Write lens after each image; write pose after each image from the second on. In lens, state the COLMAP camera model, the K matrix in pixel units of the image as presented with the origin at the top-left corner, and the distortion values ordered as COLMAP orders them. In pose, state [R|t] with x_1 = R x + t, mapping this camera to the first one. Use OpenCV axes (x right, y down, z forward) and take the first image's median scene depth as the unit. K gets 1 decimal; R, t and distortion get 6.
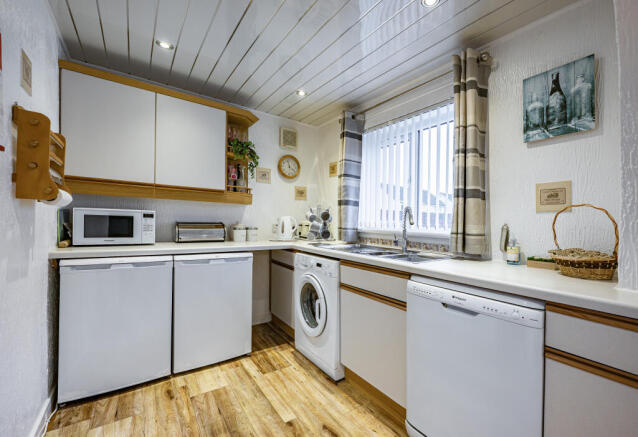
lens RADIAL K [[251.0, 0, 325.2], [0, 251.0, 228.6], [0, 0, 1]] dist [-0.007303, -0.000266]
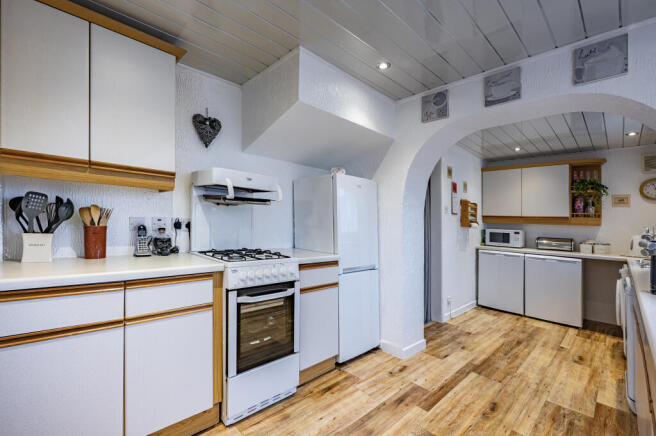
lens RADIAL K [[282.9, 0, 311.8], [0, 282.9, 224.3], [0, 0, 1]] dist [0.011264, -0.000695]
pose [[0.067738, -0.025122, -0.997387, 1.421206], [-0.063065, 0.997576, -0.029410, 0.048021], [0.995708, 0.064893, 0.065989, -0.779538]]
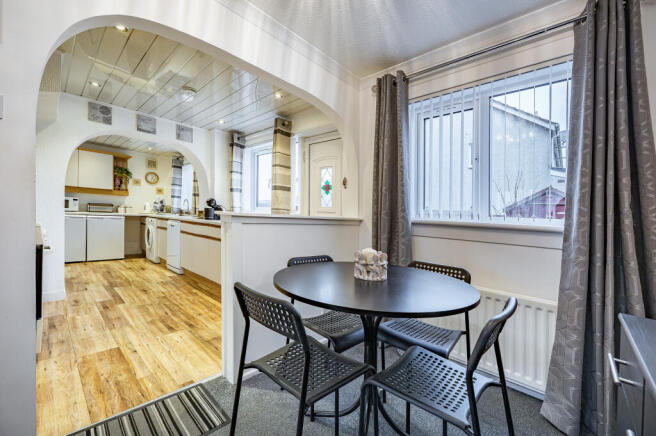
lens RADIAL K [[269.0, 0, 332.1], [0, 269.0, 234.0], [0, 0, 1]] dist [0.012199, -0.000626]
pose [[0.988822, 0.003648, 0.149056, 1.442954], [-0.011048, 0.998745, 0.048849, 0.129109], [-0.148691, -0.049950, 0.987621, -2.100617]]
